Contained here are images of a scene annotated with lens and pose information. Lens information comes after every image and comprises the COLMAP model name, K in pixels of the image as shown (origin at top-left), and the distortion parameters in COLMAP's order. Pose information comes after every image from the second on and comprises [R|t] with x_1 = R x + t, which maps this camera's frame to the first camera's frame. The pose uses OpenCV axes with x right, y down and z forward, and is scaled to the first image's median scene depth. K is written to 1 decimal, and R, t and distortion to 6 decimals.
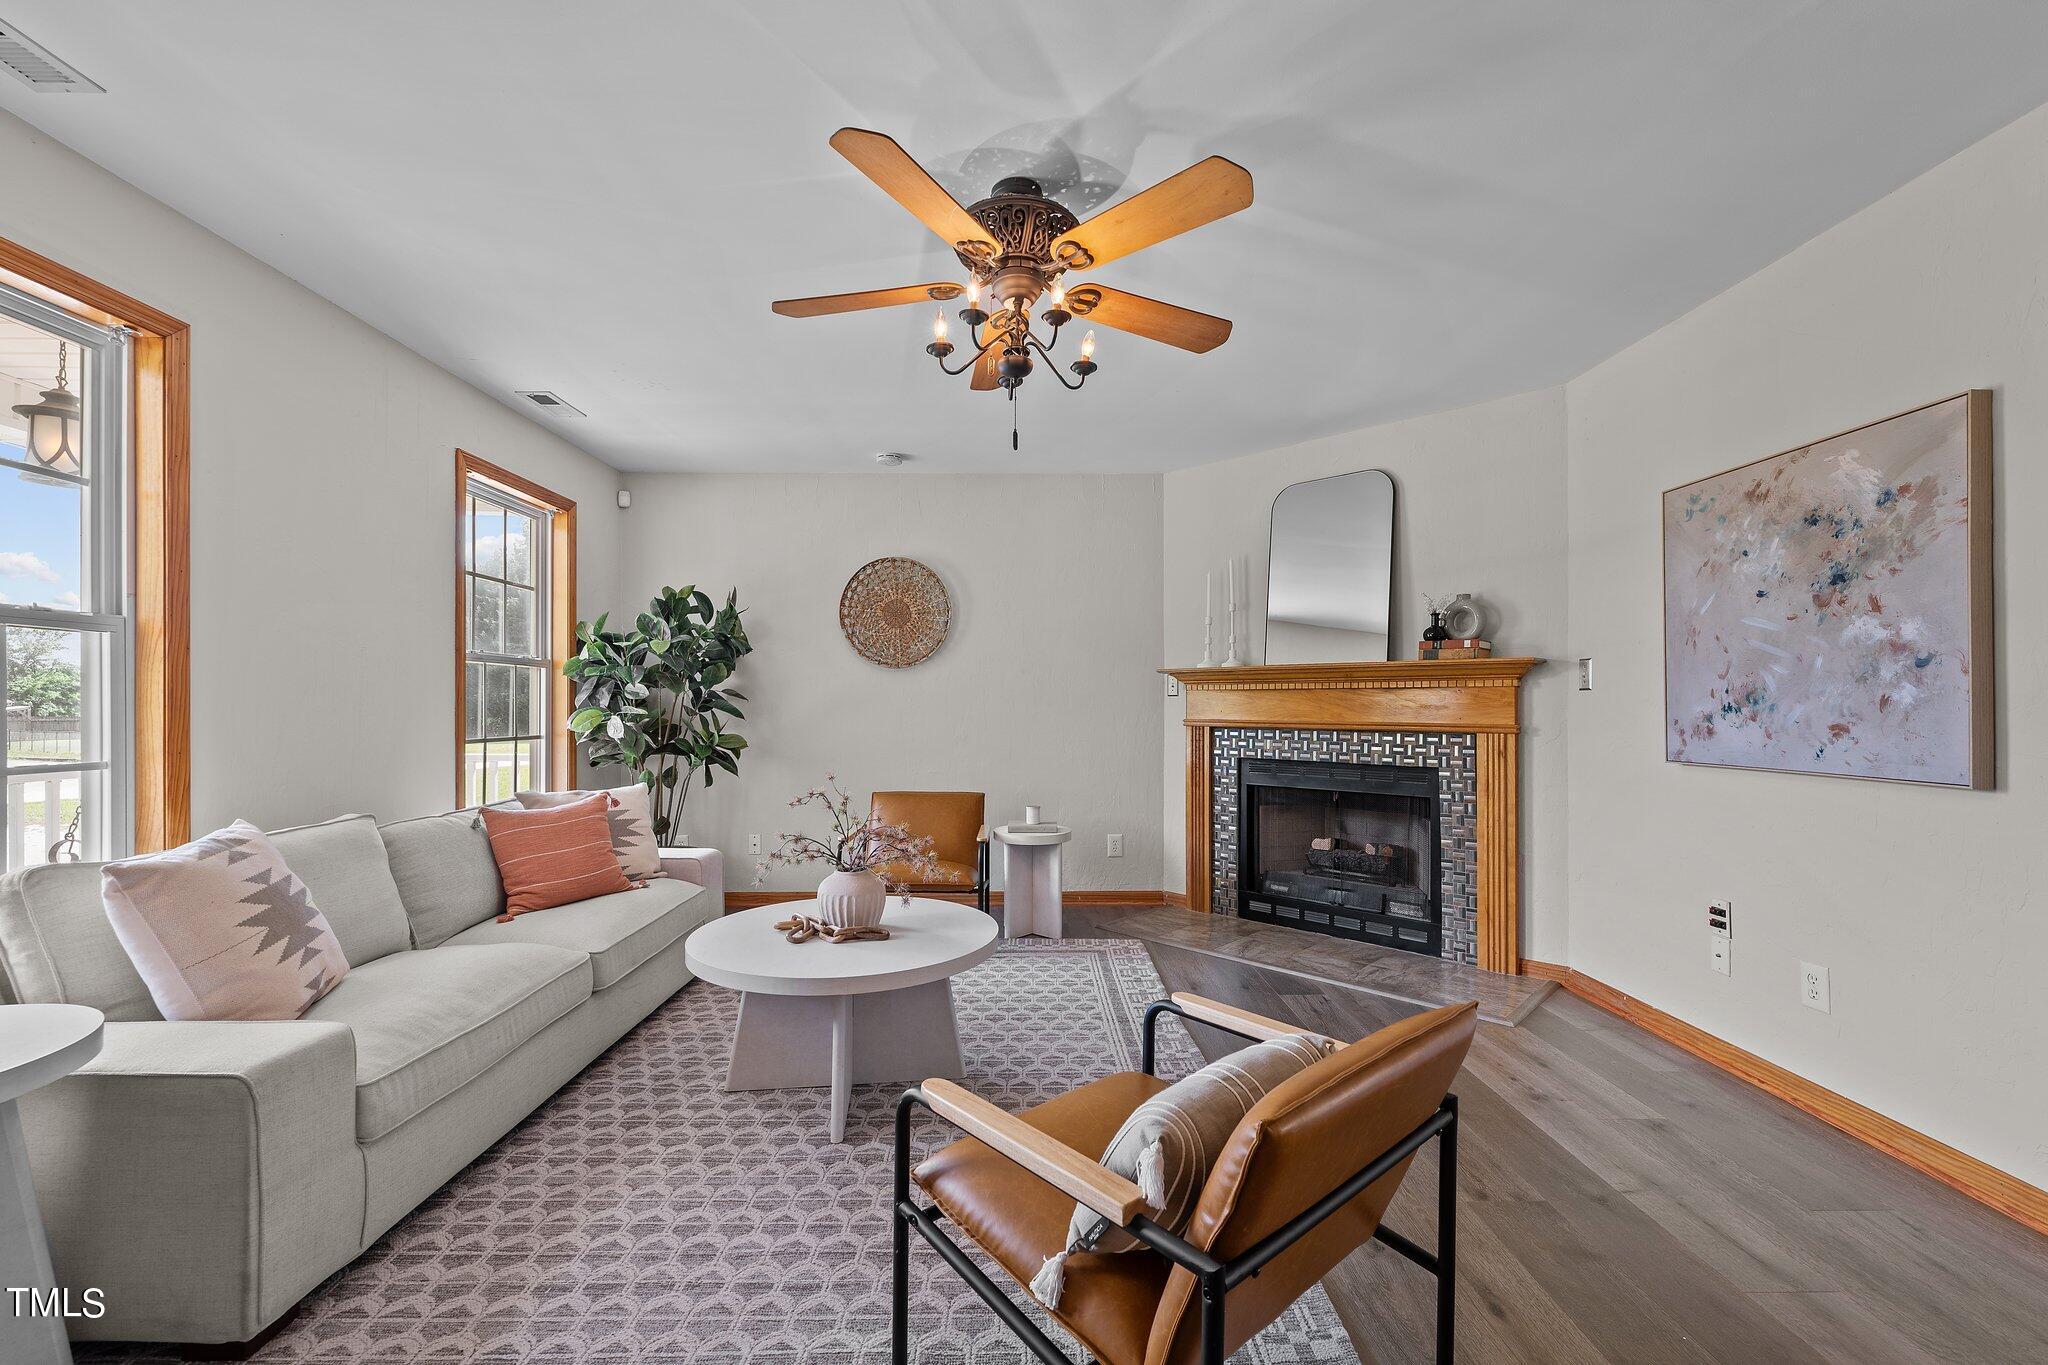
lens RADIAL K [[842.7, 0, 1026.8], [0, 842.7, 702.3], [0, 0, 1]] dist [-0.000039, -0.000587]
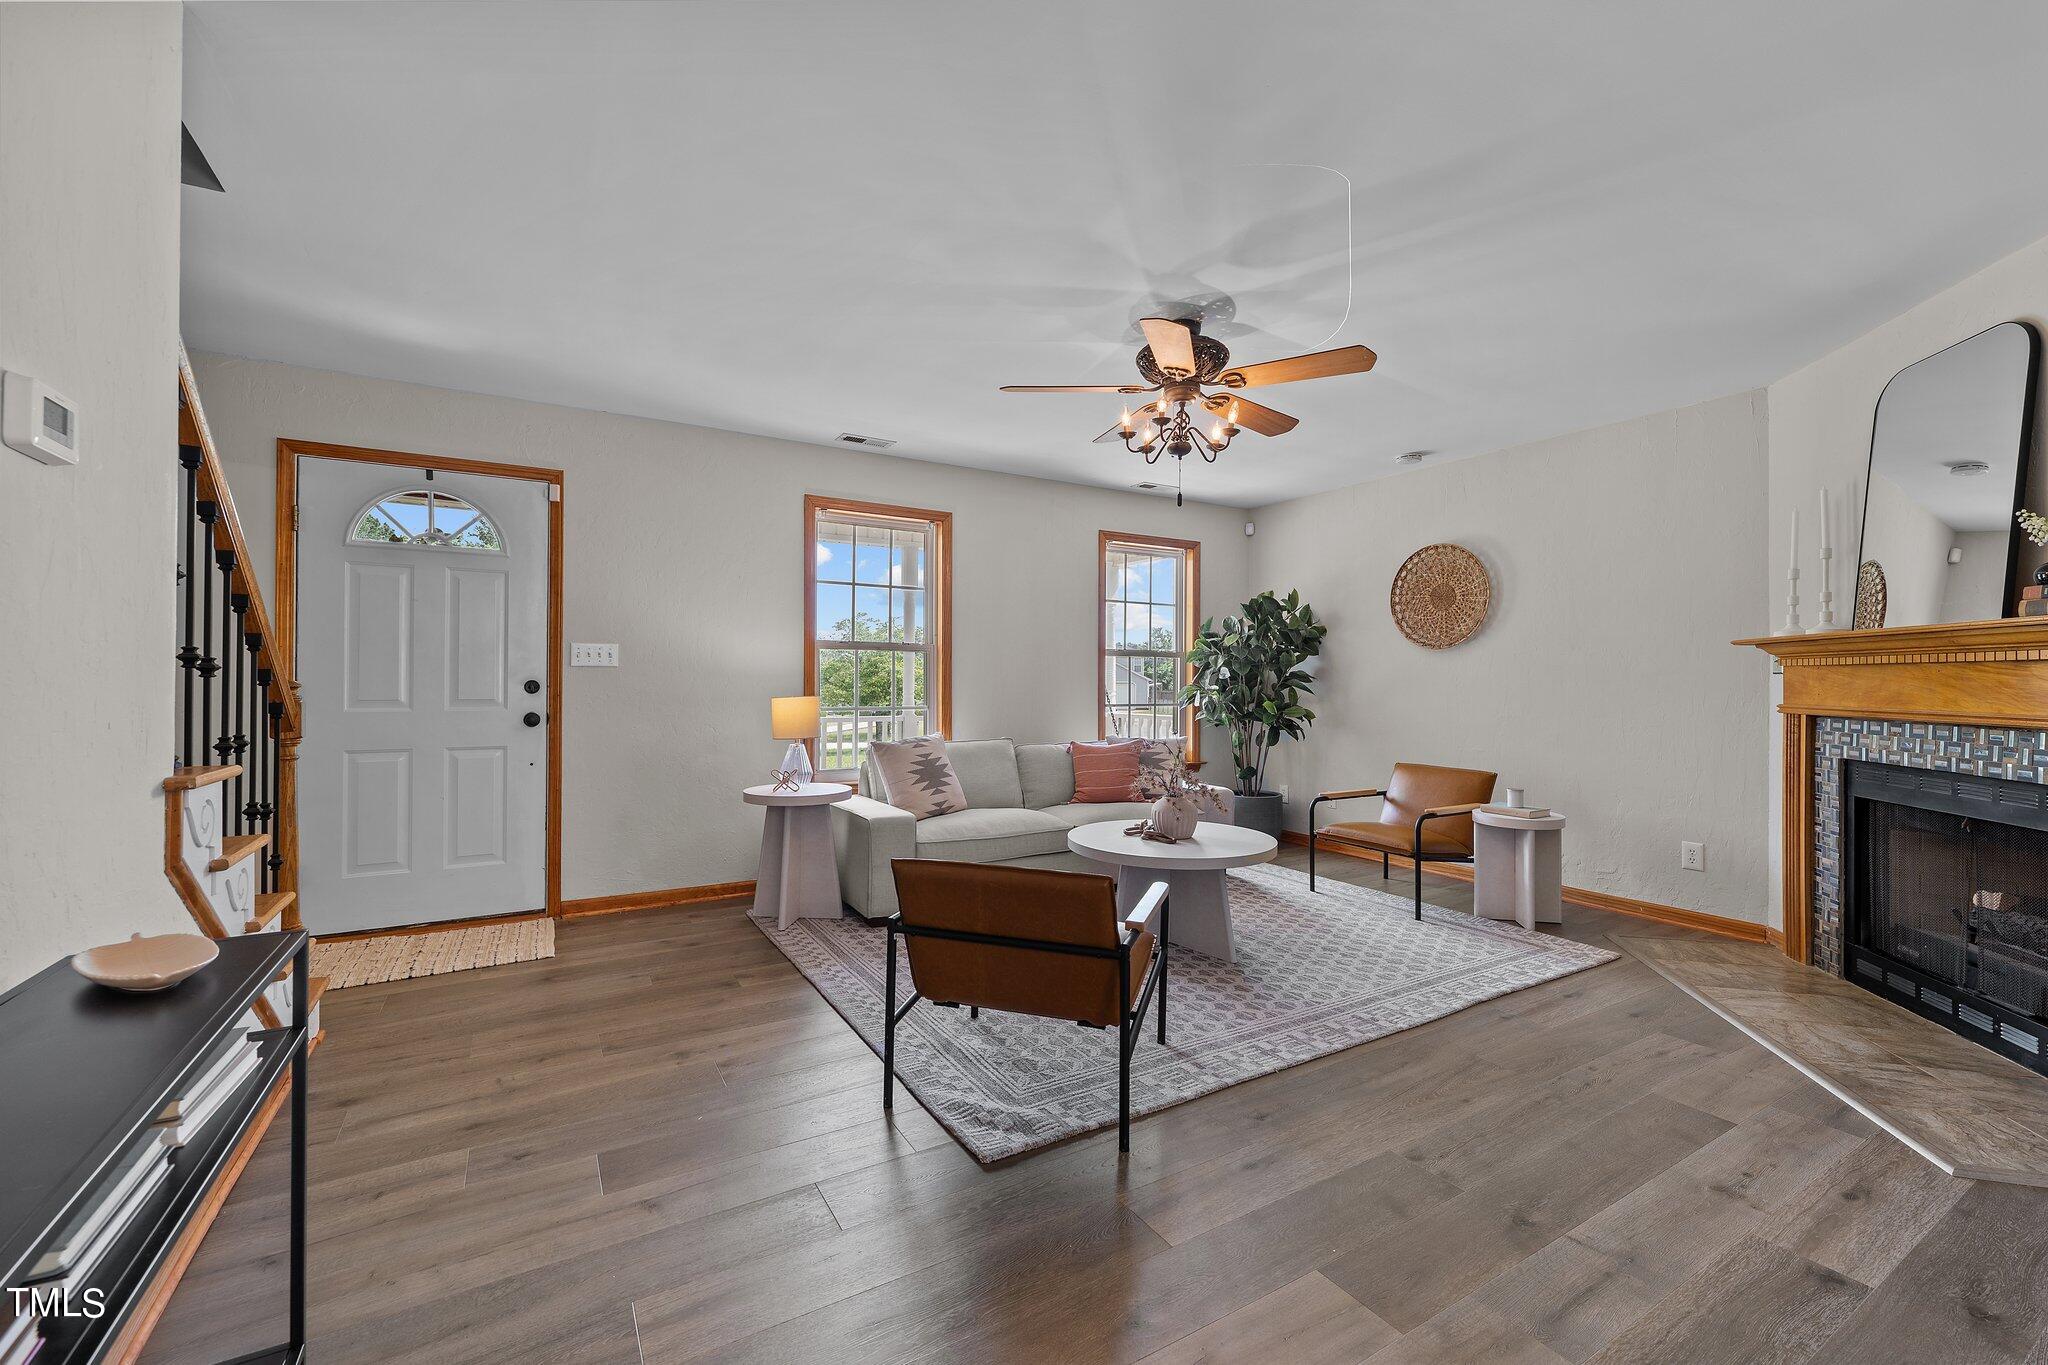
lens RADIAL K [[842.7, 0, 1028.9], [0, 842.7, 676.9], [0, 0, 1]] dist [-0.000039, -0.000587]
pose [[0.498917, -0.002758, -0.866645, 0.560040], [-0.000180, 0.999995, -0.003286, -0.002188], [0.866650, 0.001795, 0.498914, 0.031187]]
